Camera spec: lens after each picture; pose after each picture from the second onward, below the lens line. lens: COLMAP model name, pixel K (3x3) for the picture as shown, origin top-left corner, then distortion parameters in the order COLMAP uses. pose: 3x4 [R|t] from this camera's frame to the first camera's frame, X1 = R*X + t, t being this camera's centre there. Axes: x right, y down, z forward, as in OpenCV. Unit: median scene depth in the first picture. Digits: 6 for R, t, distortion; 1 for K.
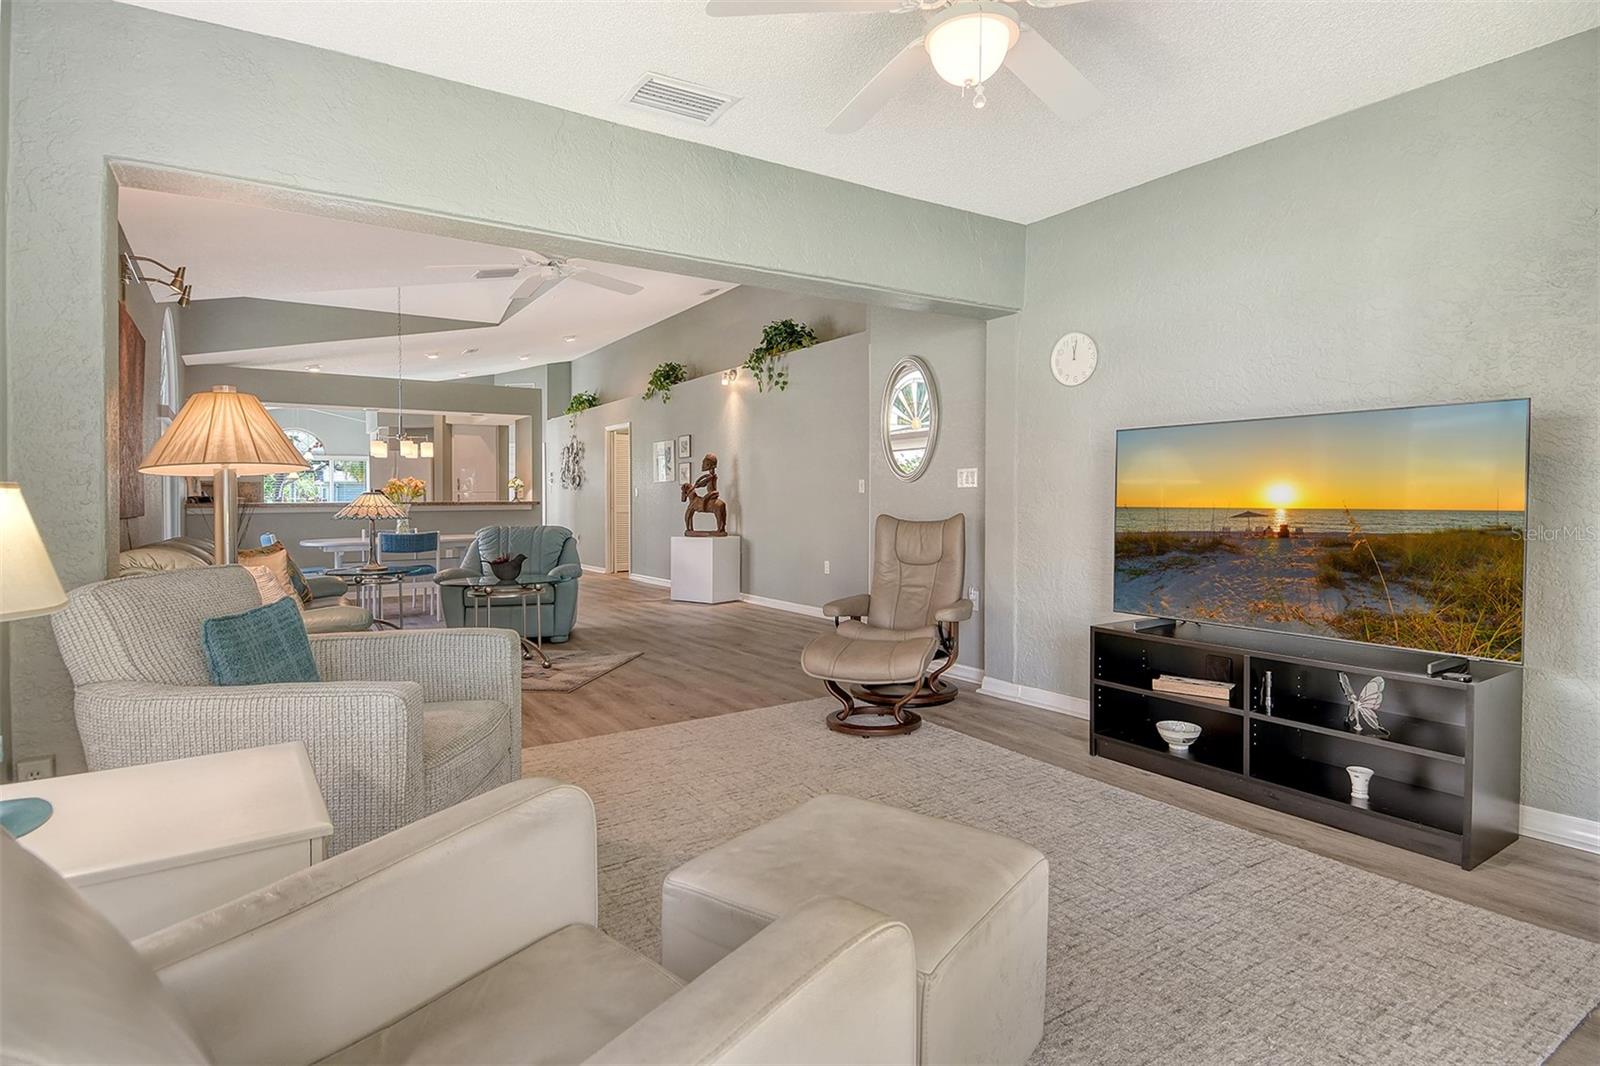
lens RADIAL K [[847.1, 0, 816.2], [0, 847.1, 487.9], [0, 0, 1]] dist [0.036880, -0.031034]
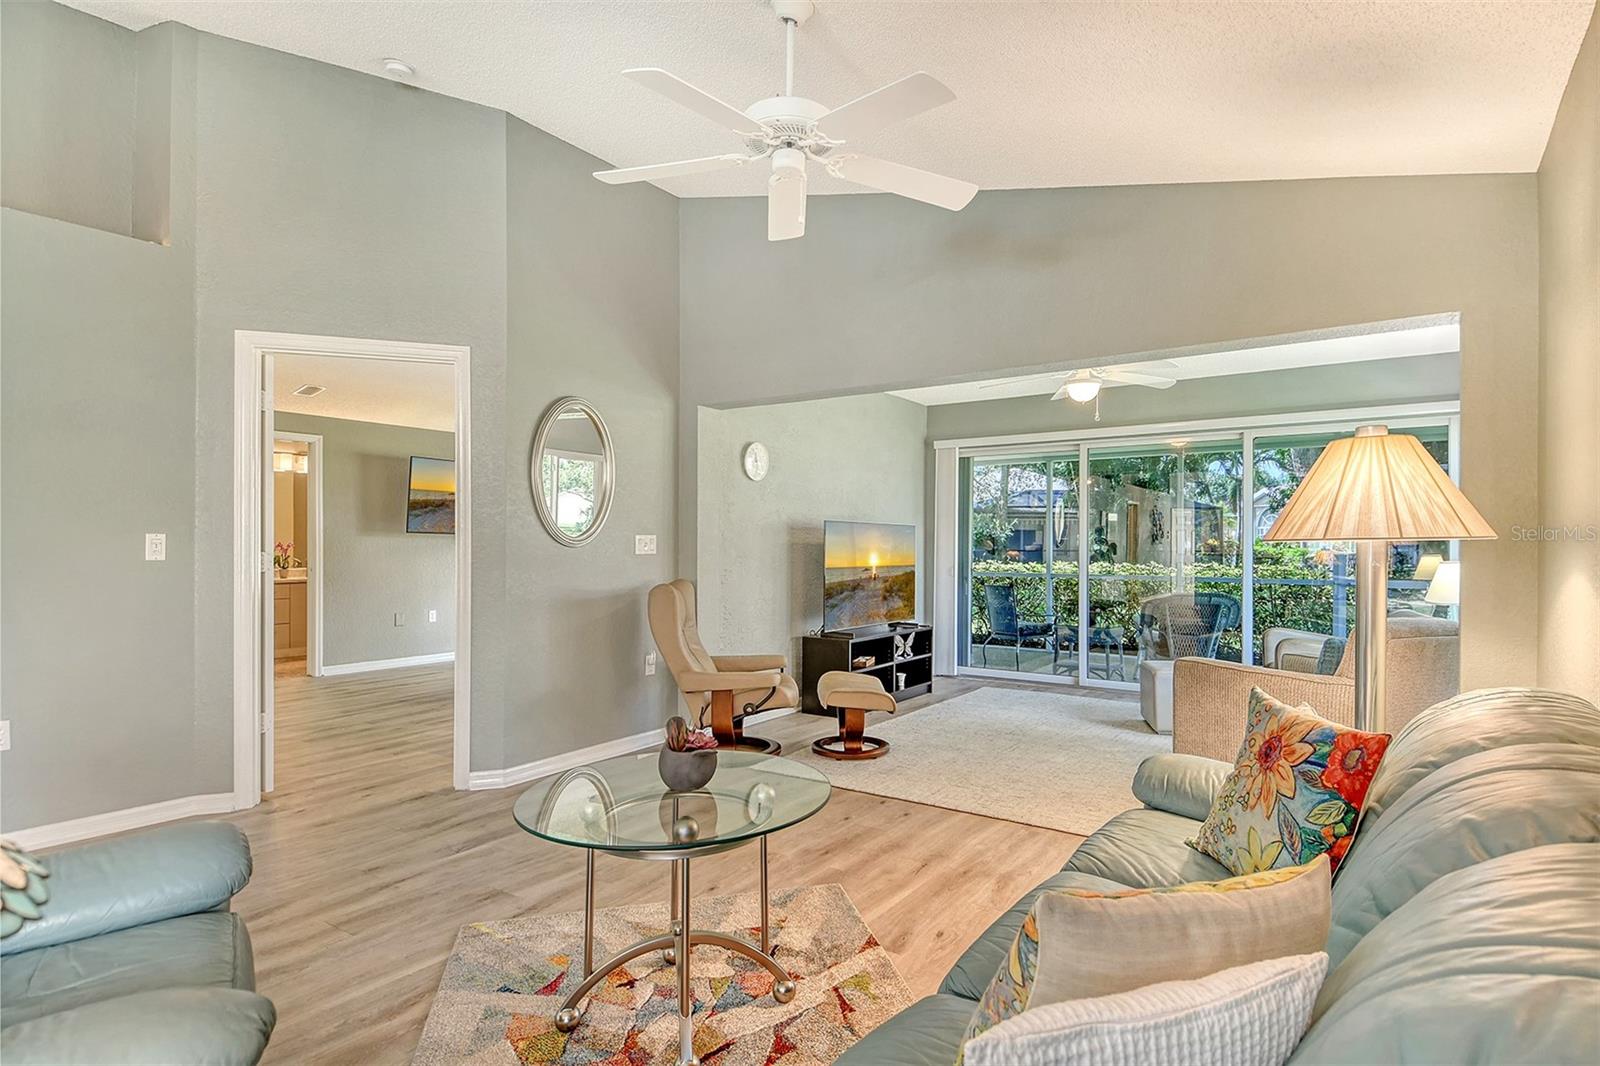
lens RADIAL K [[847.1, 0, 810.8], [0, 847.1, 529.5], [0, 0, 1]] dist [0.036880, -0.031034]
pose [[-0.385675, 0.026647, 0.922250, -0.532110], [-0.008204, 0.999444, -0.032309, 0.001081], [-0.922598, -0.020027, -0.385242, 0.781313]]
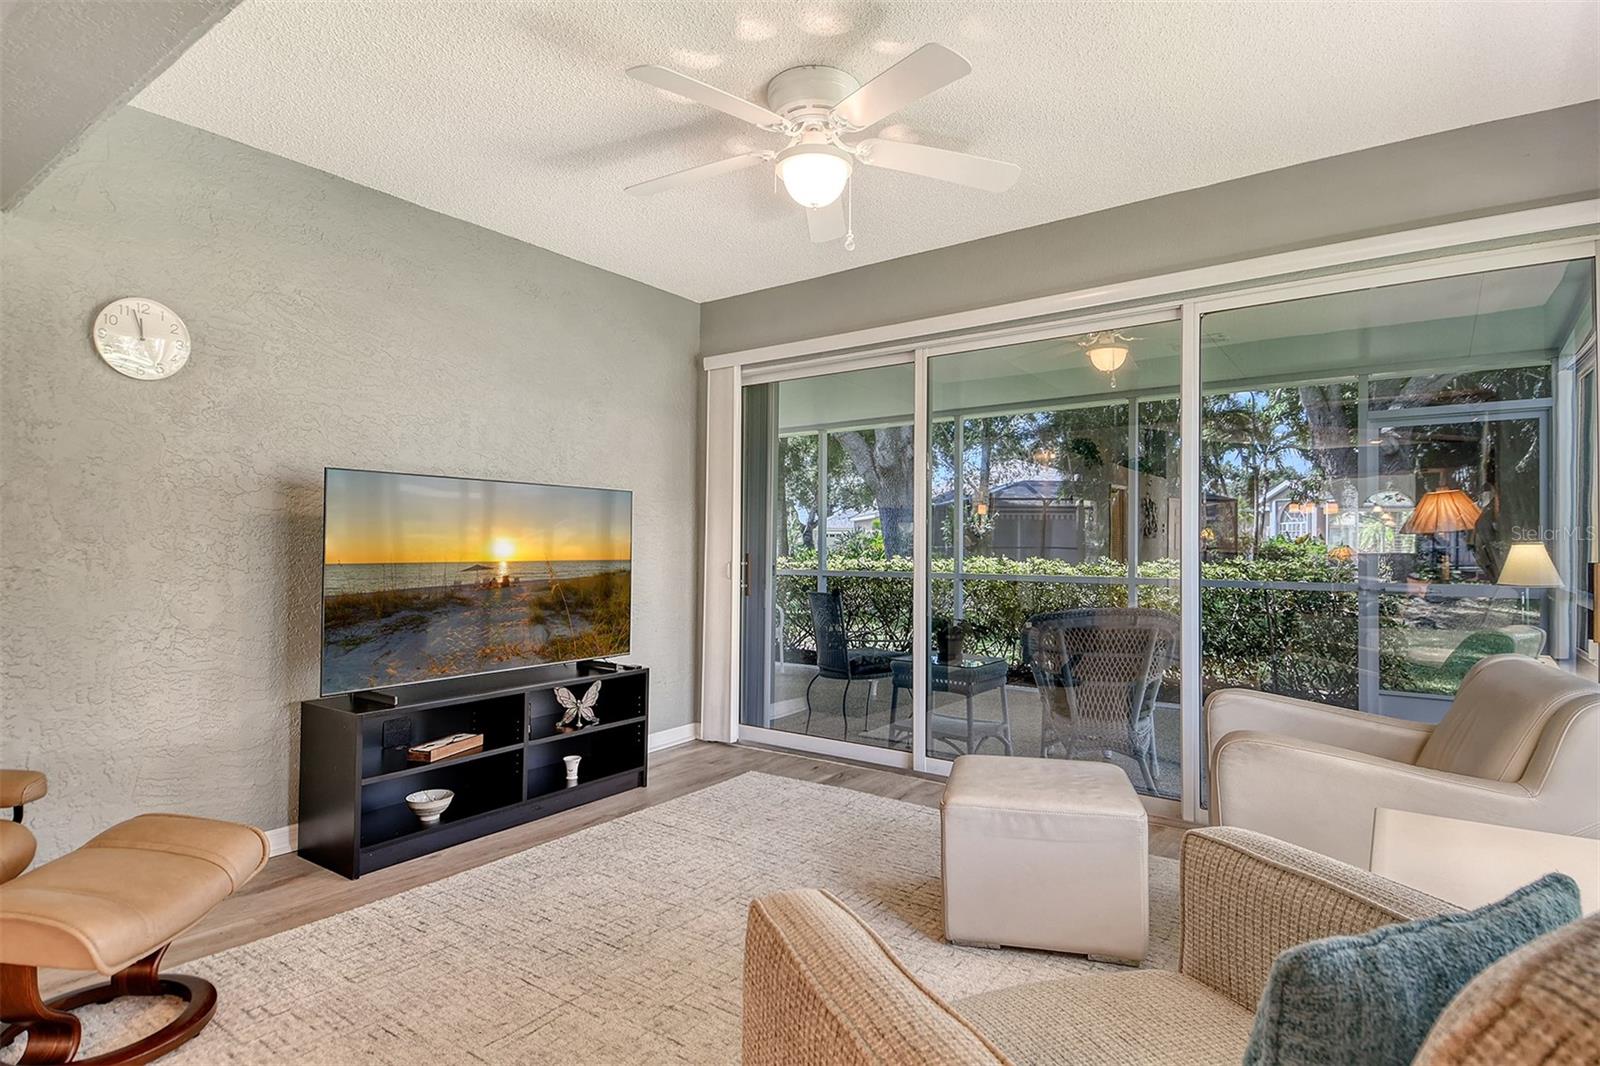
lens RADIAL K [[847.1, 0, 824.5], [0, 847.1, 526.0], [0, 0, 1]] dist [0.036880, -0.031034]
pose [[-0.374534, 0.028563, 0.926773, -0.266803], [-0.008319, 0.999382, -0.034163, 0.004852], [-0.927176, -0.020505, -0.374065, 0.411592]]
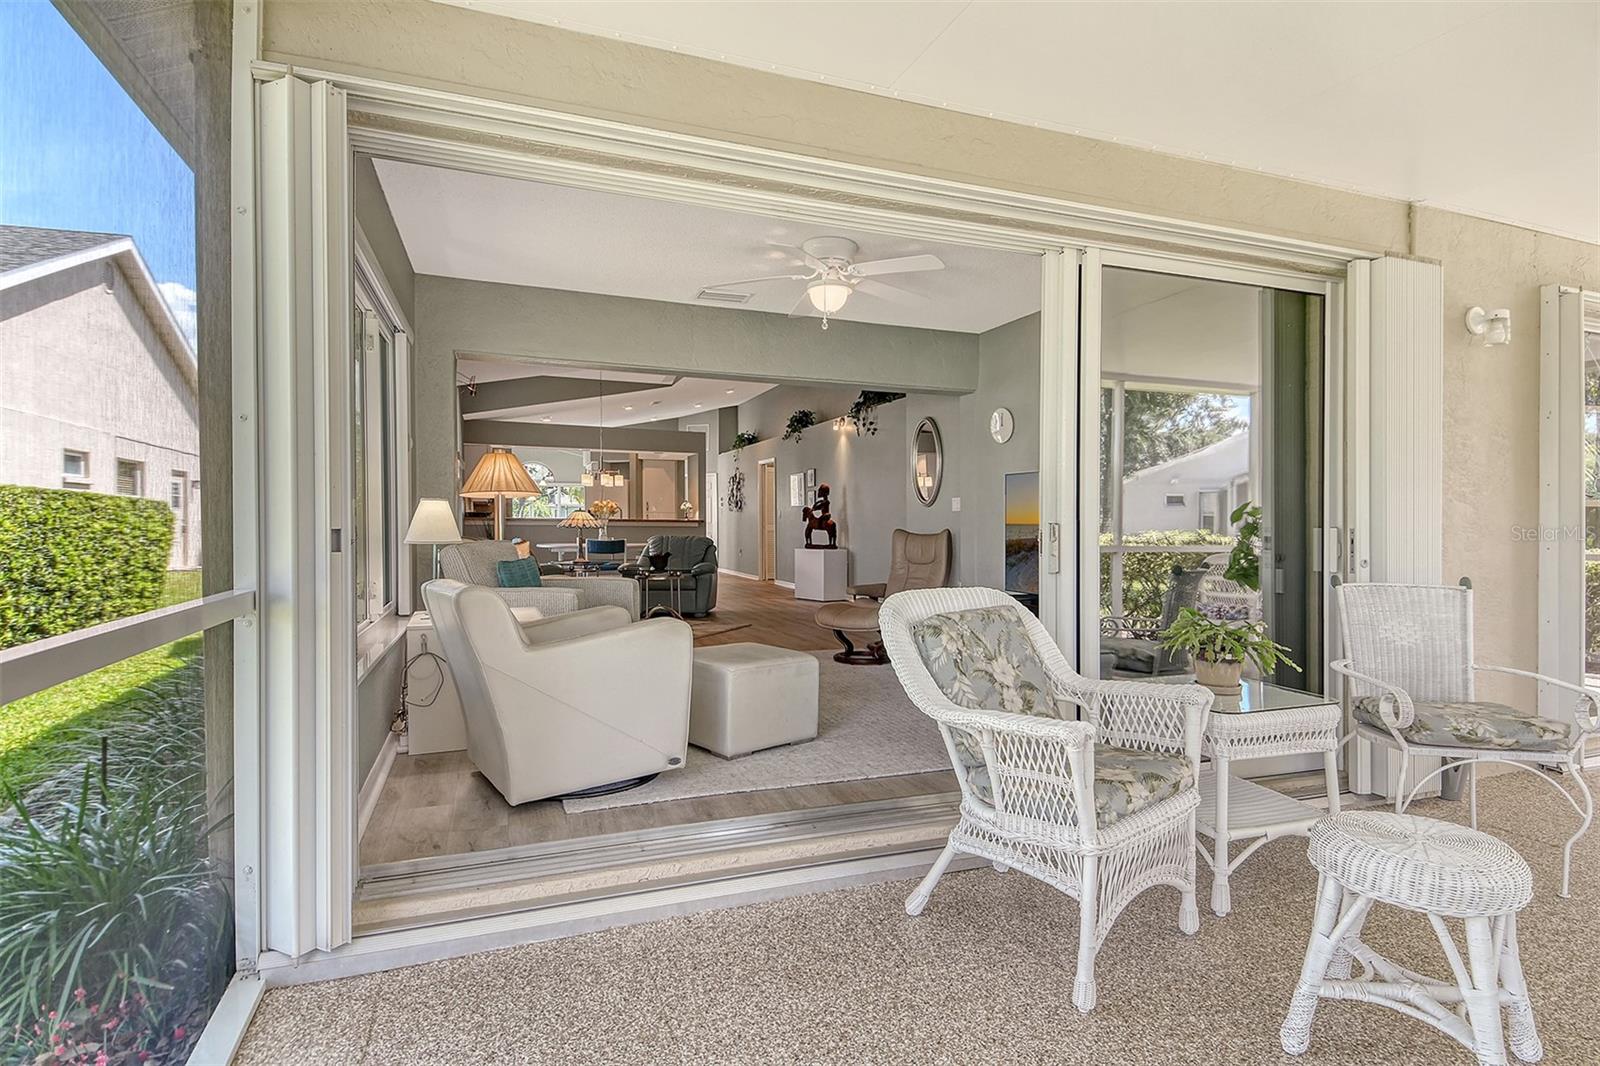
lens RADIAL K [[847.1, 0, 814.1], [0, 847.1, 532.1], [0, 0, 1]] dist [0.036880, -0.031034]
pose [[0.974084, 0.017192, -0.225533, 0.173138], [-0.012489, 0.999674, 0.022265, 0.004334], [0.225843, -0.018871, 0.973981, -0.286662]]
